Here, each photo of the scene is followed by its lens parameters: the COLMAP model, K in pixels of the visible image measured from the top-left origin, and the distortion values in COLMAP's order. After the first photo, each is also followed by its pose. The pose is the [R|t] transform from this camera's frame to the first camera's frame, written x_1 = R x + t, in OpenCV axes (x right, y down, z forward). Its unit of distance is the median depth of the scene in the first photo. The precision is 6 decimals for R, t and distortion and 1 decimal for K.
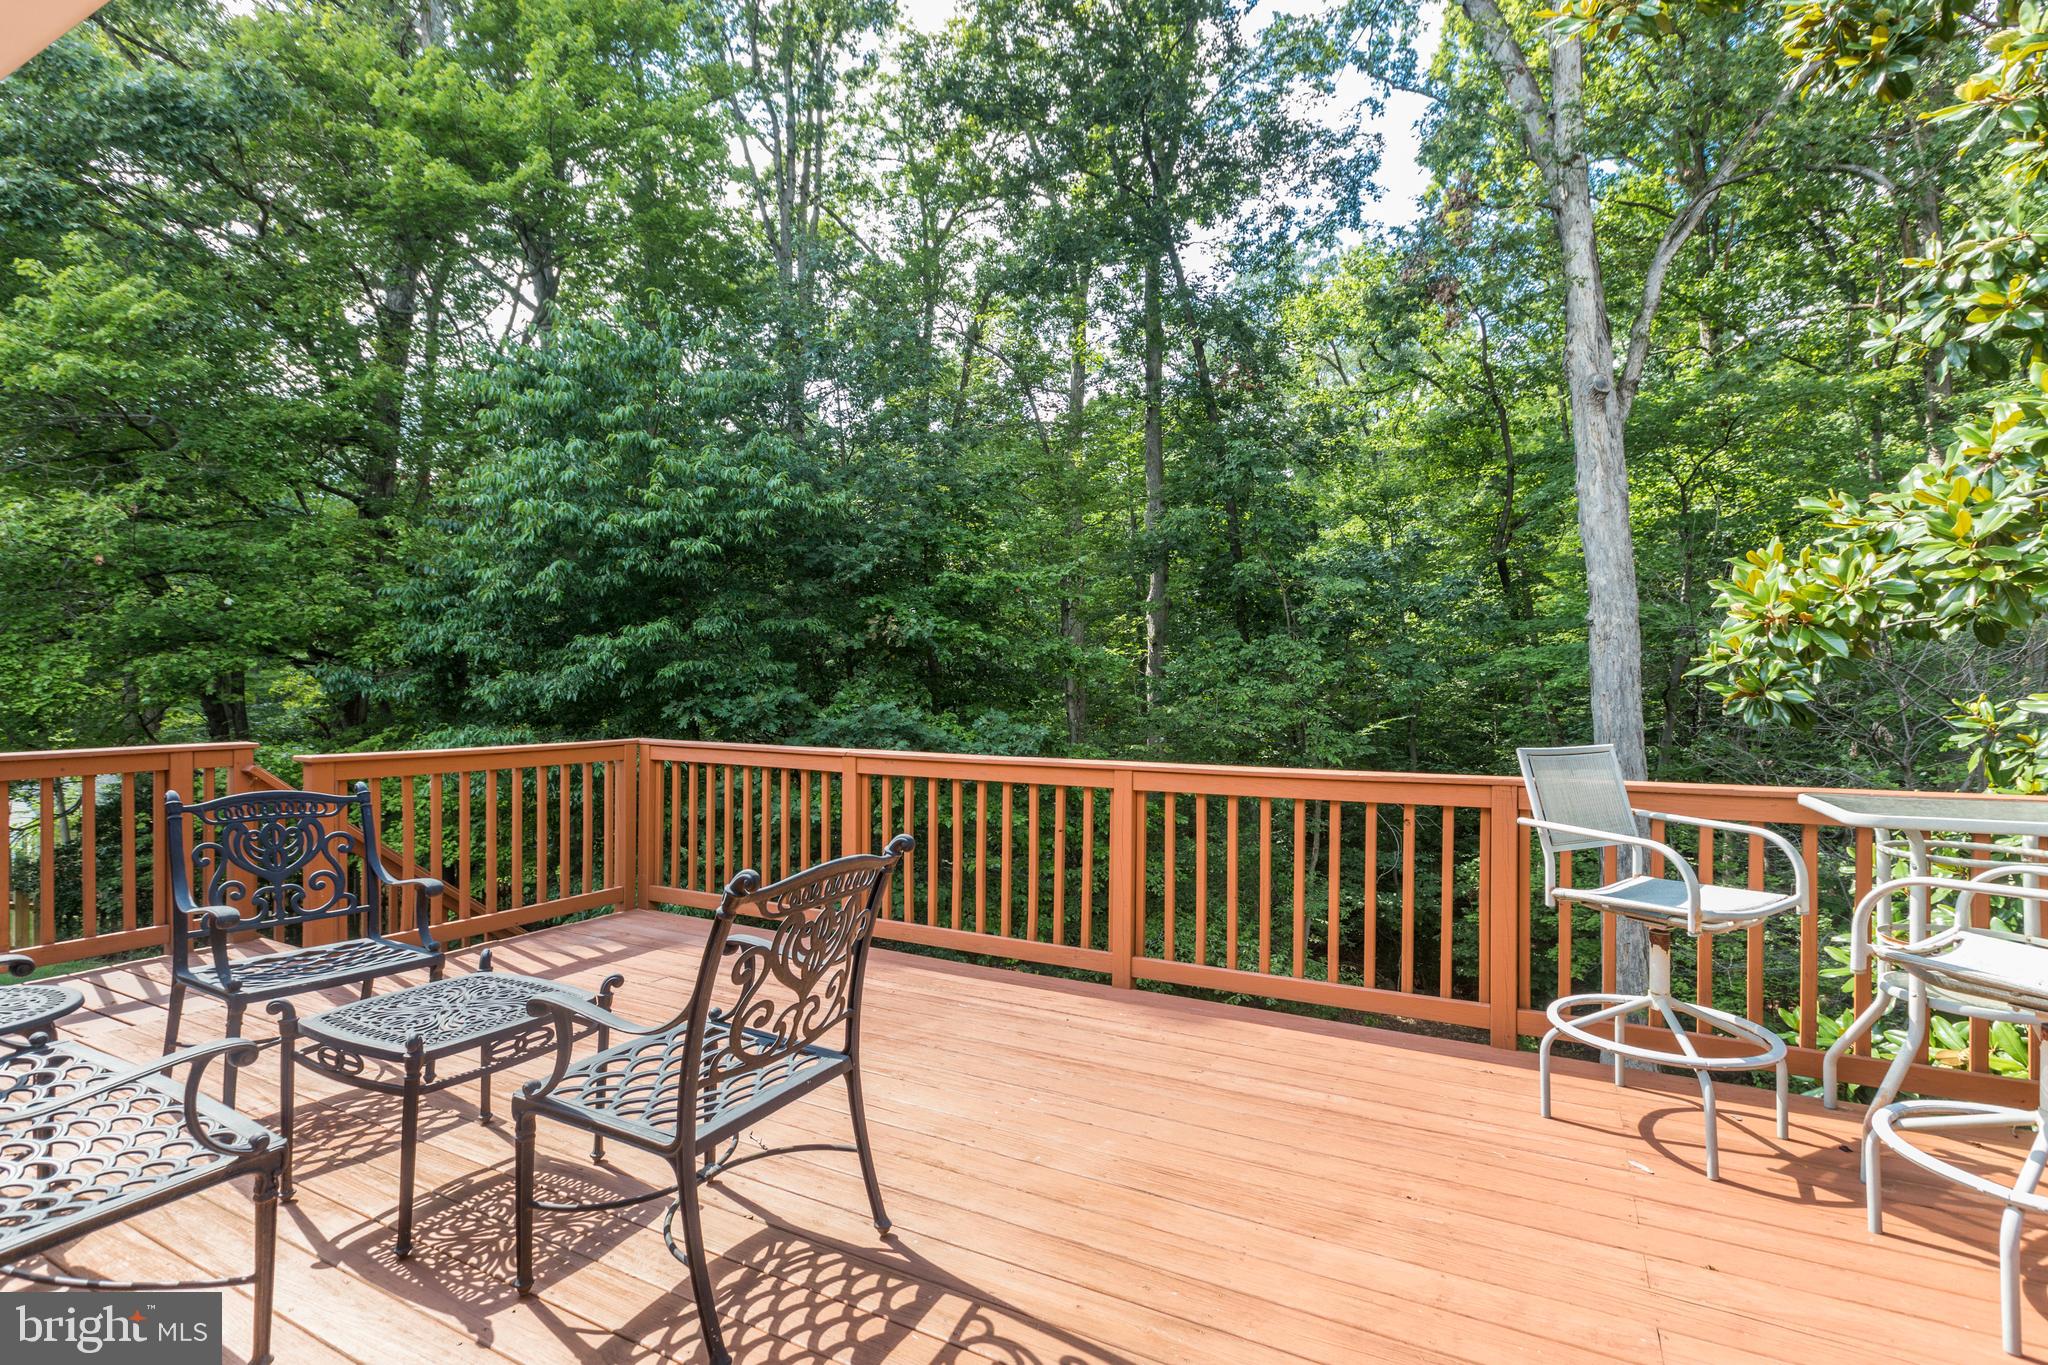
lens RADIAL K [[973.3, 0, 990.3], [0, 973.3, 676.7], [0, 0, 1]] dist [-0.001510, 0.000591]
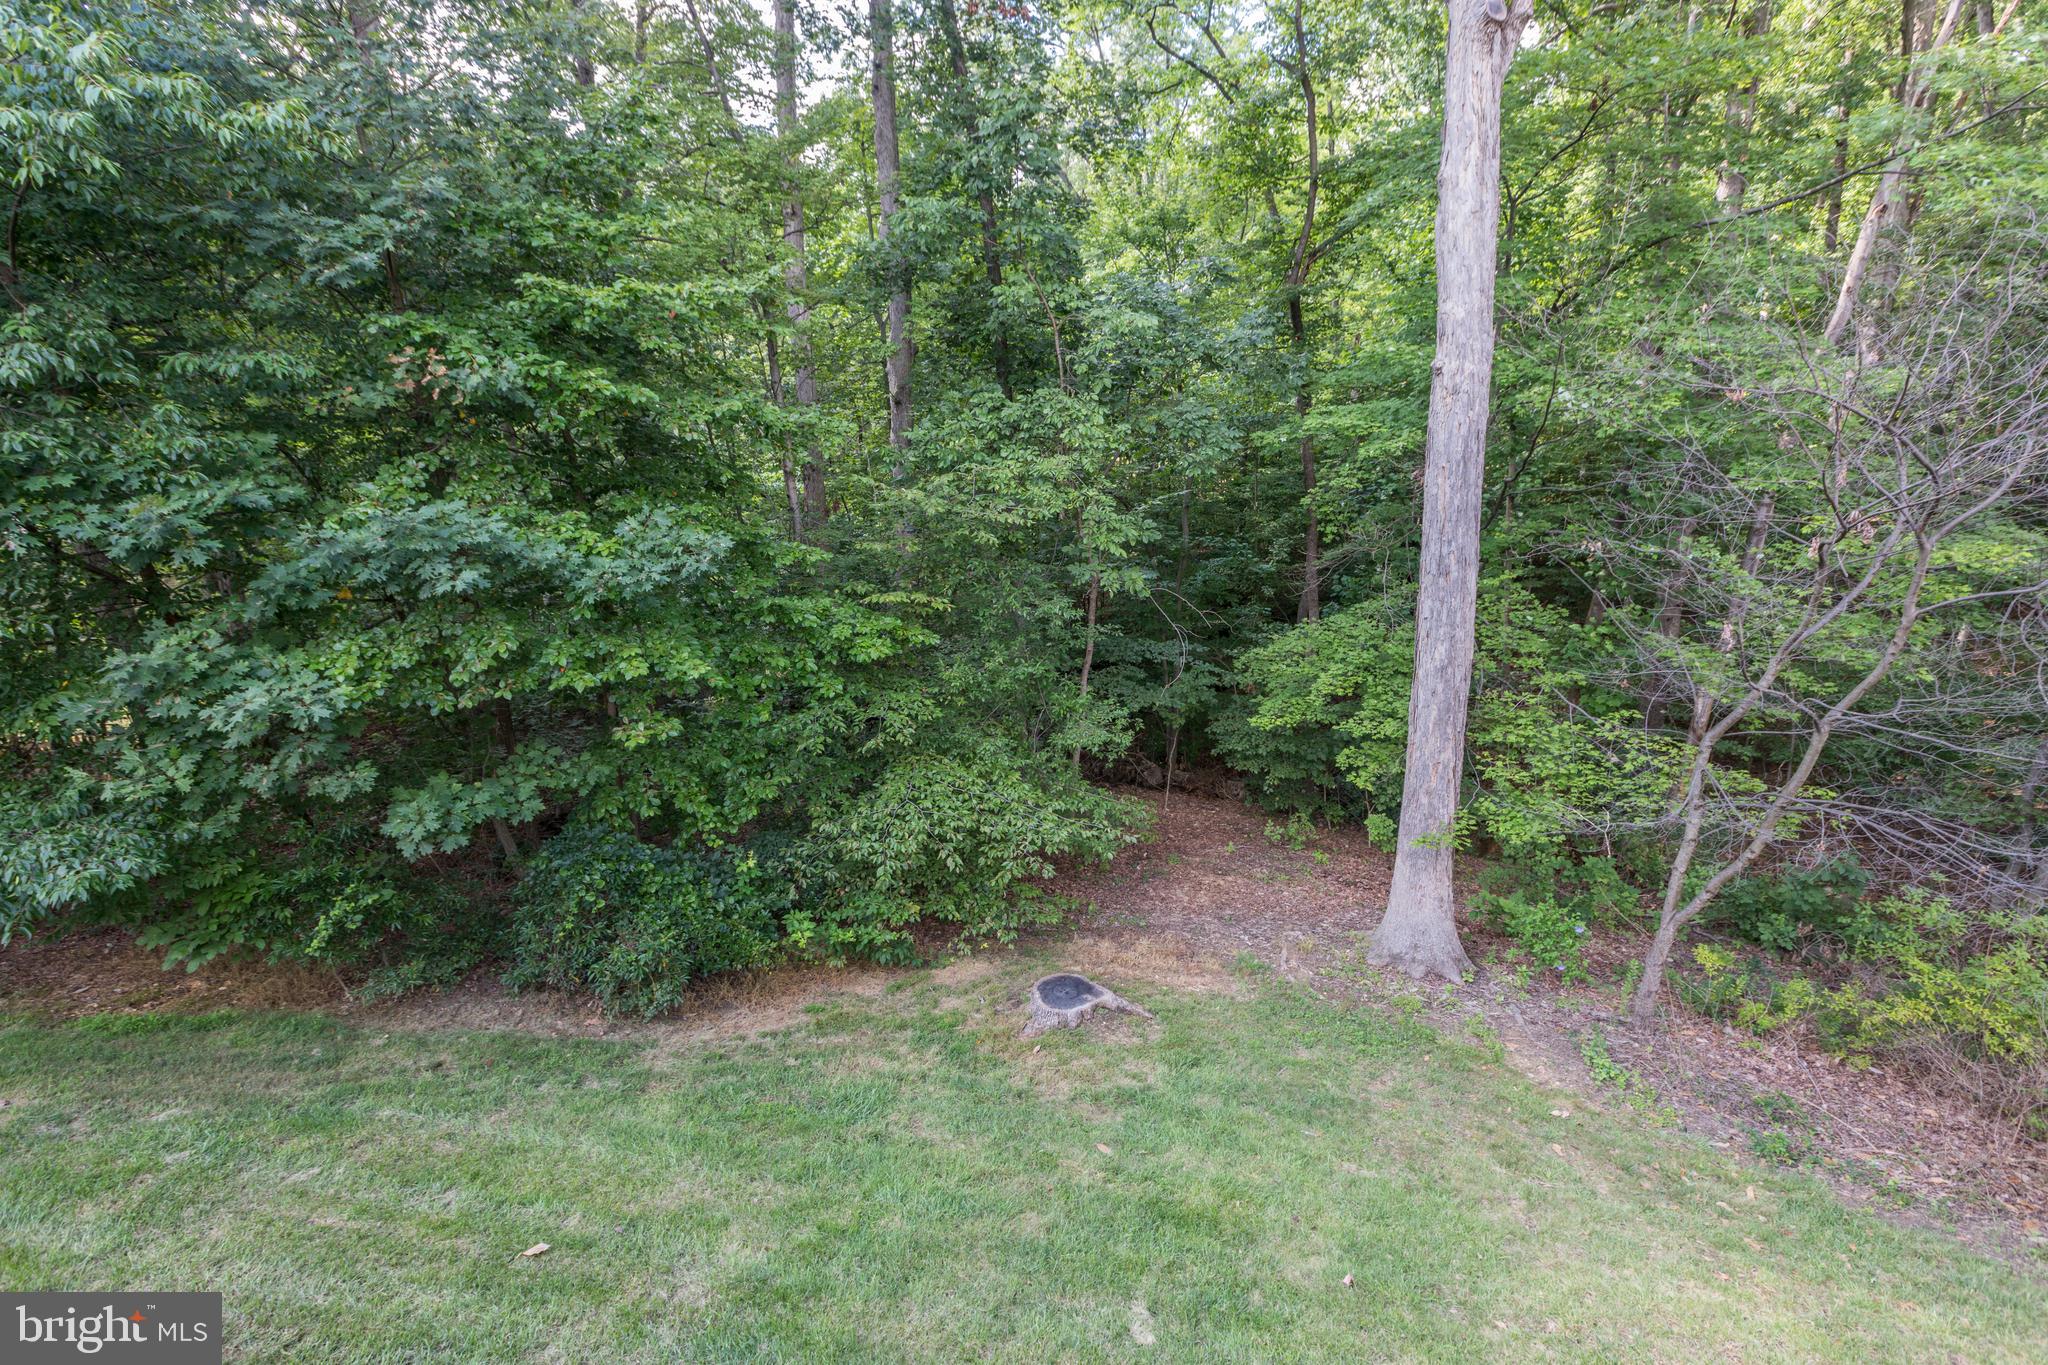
lens RADIAL K [[973.3, 0, 1016.4], [0, 973.3, 696.9], [0, 0, 1]] dist [-0.001510, 0.000591]
pose [[0.963544, -0.078127, 0.255888, 0.208603], [0.010636, 0.966845, 0.255143, -0.016513], [-0.267338, -0.243120, 0.932429, 0.877530]]
